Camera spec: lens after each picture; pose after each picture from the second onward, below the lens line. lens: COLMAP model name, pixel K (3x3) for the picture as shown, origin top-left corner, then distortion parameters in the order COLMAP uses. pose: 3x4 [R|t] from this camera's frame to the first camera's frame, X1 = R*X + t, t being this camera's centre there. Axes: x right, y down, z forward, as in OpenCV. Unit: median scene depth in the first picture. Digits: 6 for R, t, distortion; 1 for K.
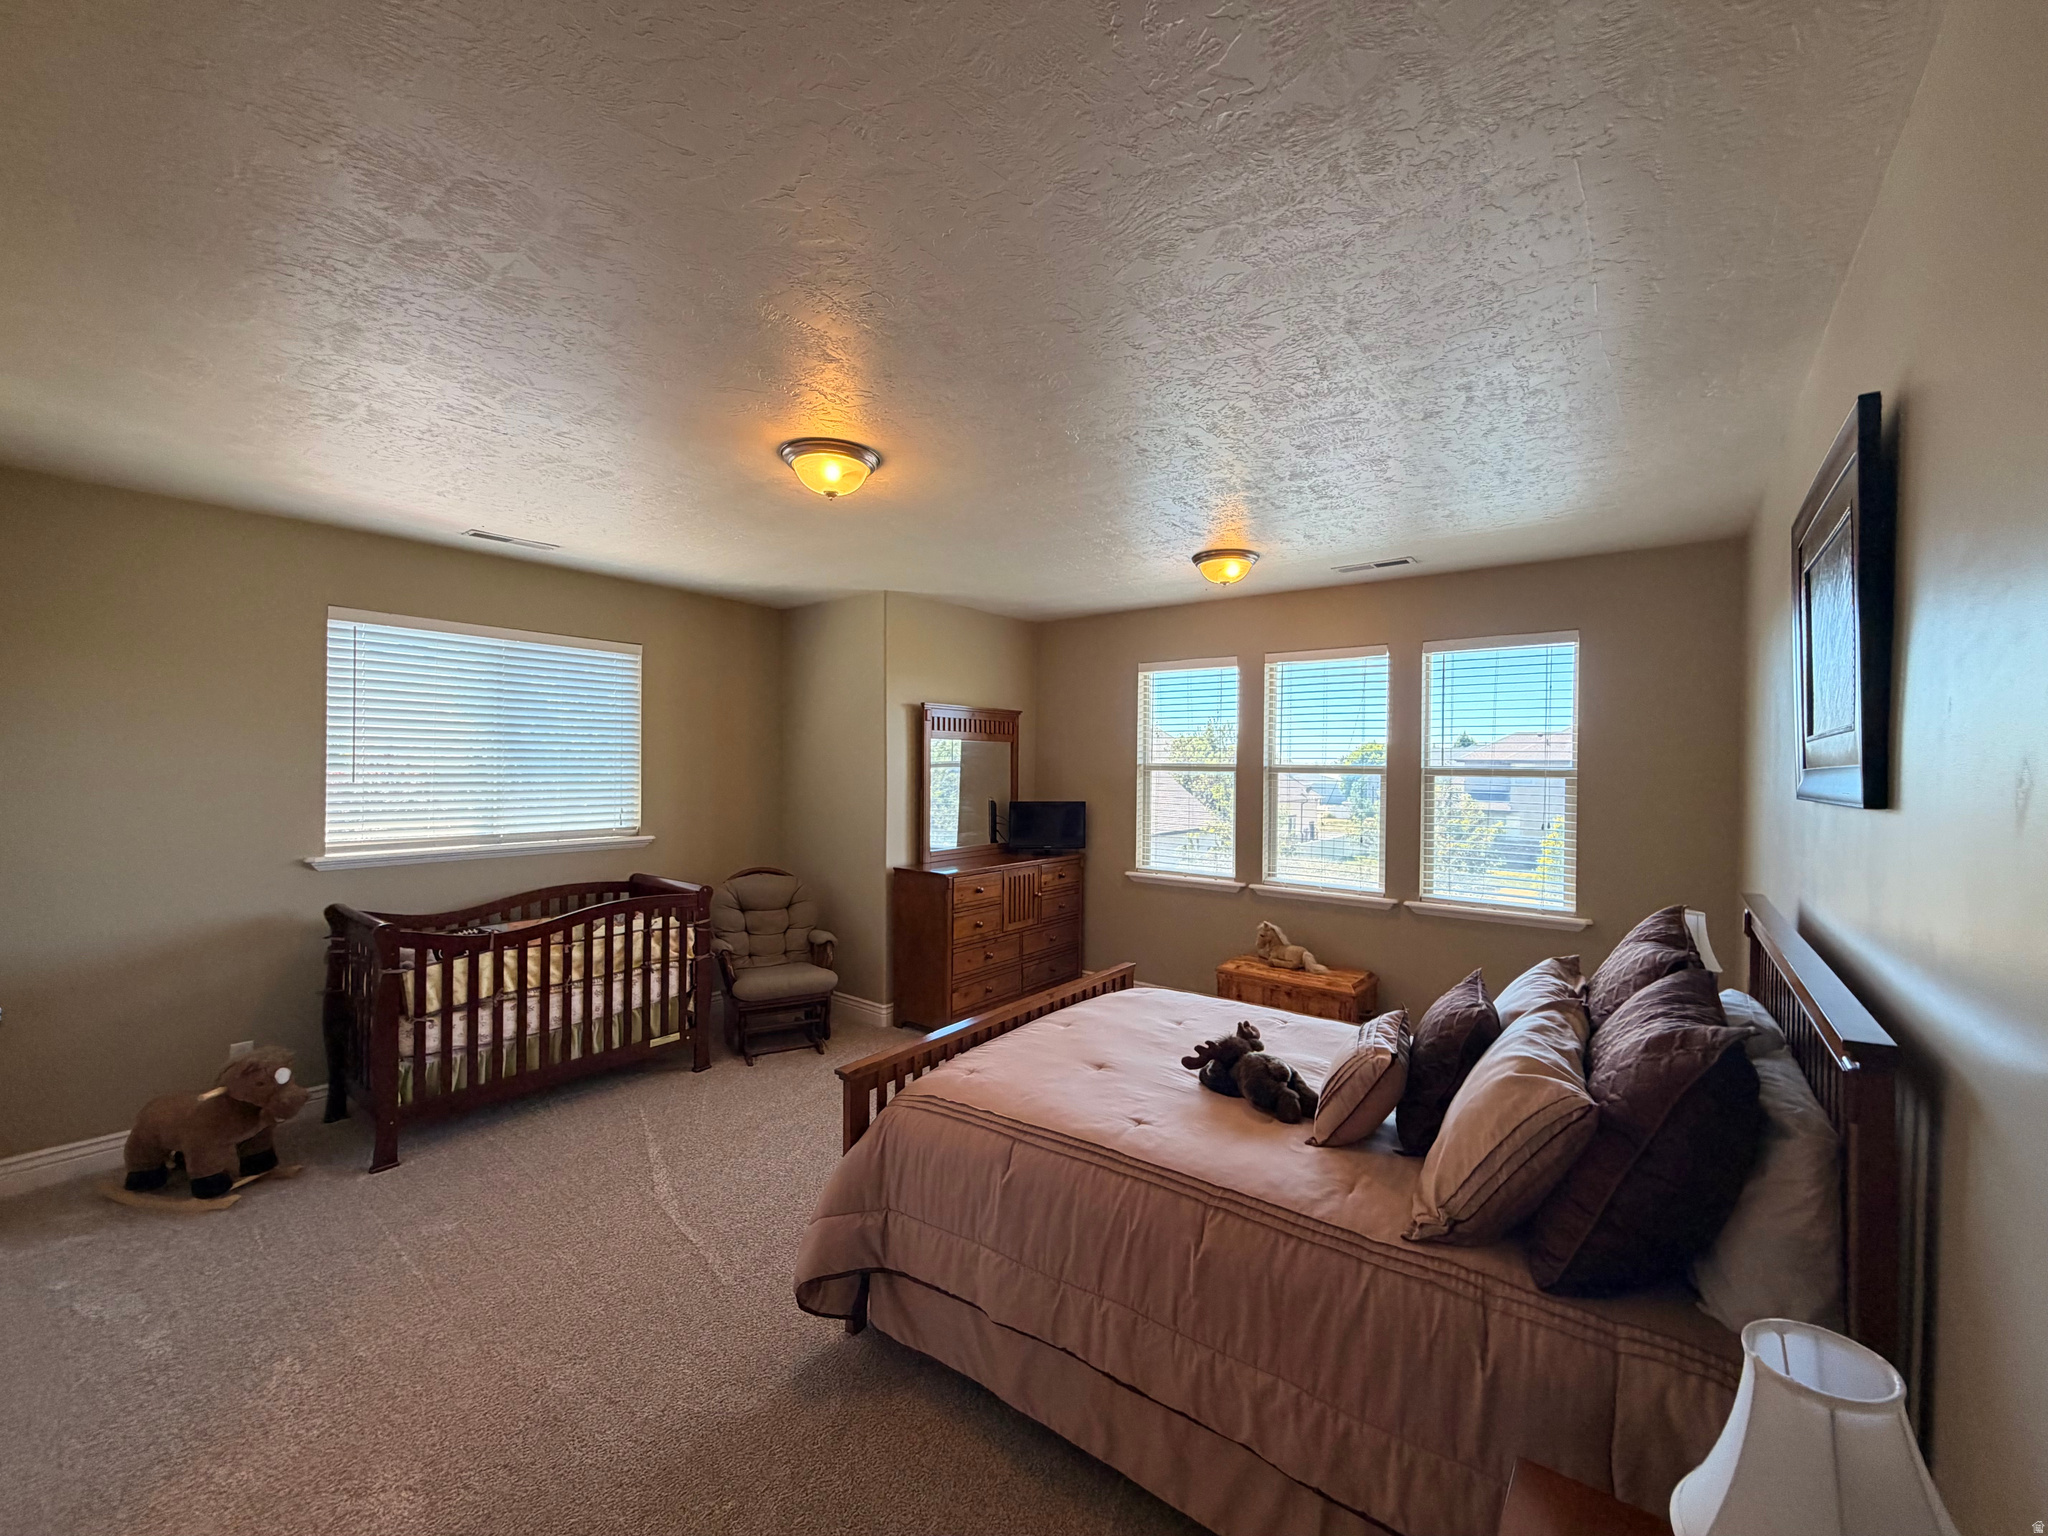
lens RADIAL K [[800.2, 0, 1019.3], [0, 800.2, 768.9], [0, 0, 1]] dist [0.000047, 0.000021]
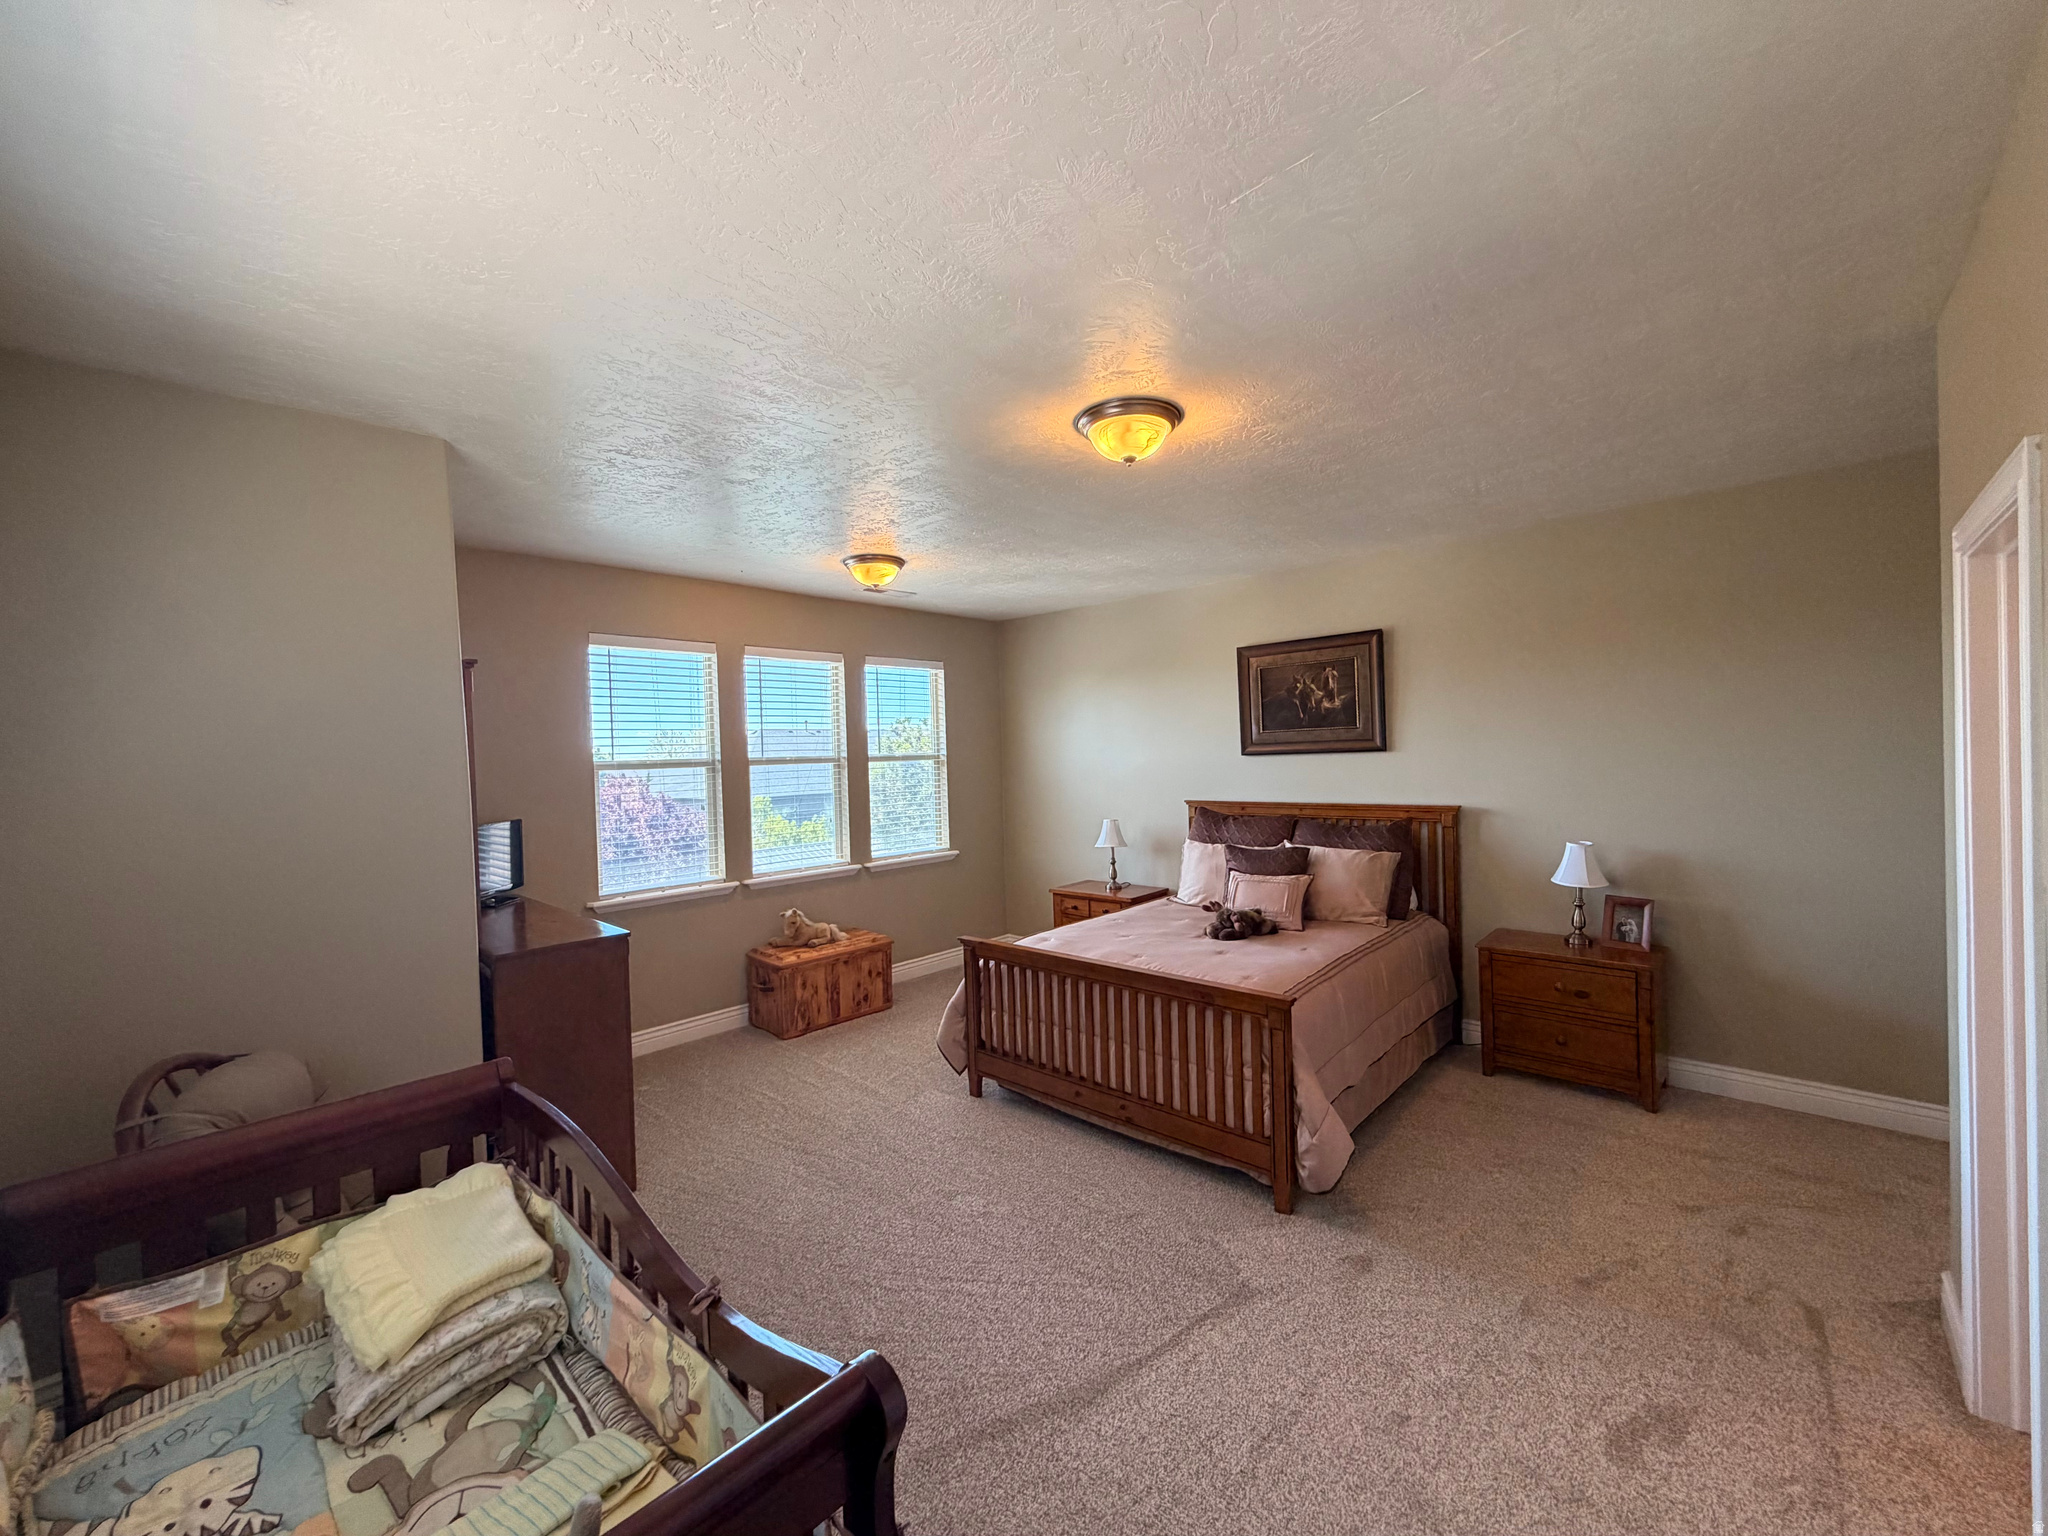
lens RADIAL K [[818.3, 0, 1019.9], [0, 818.3, 764.9], [0, 0, 1]] dist [0.001283, 0.000086]
pose [[0.087797, -0.034661, 0.995535, -1.460476], [0.040895, 0.998677, 0.031164, -0.029101], [-0.995299, 0.037976, 0.089099, 1.274854]]
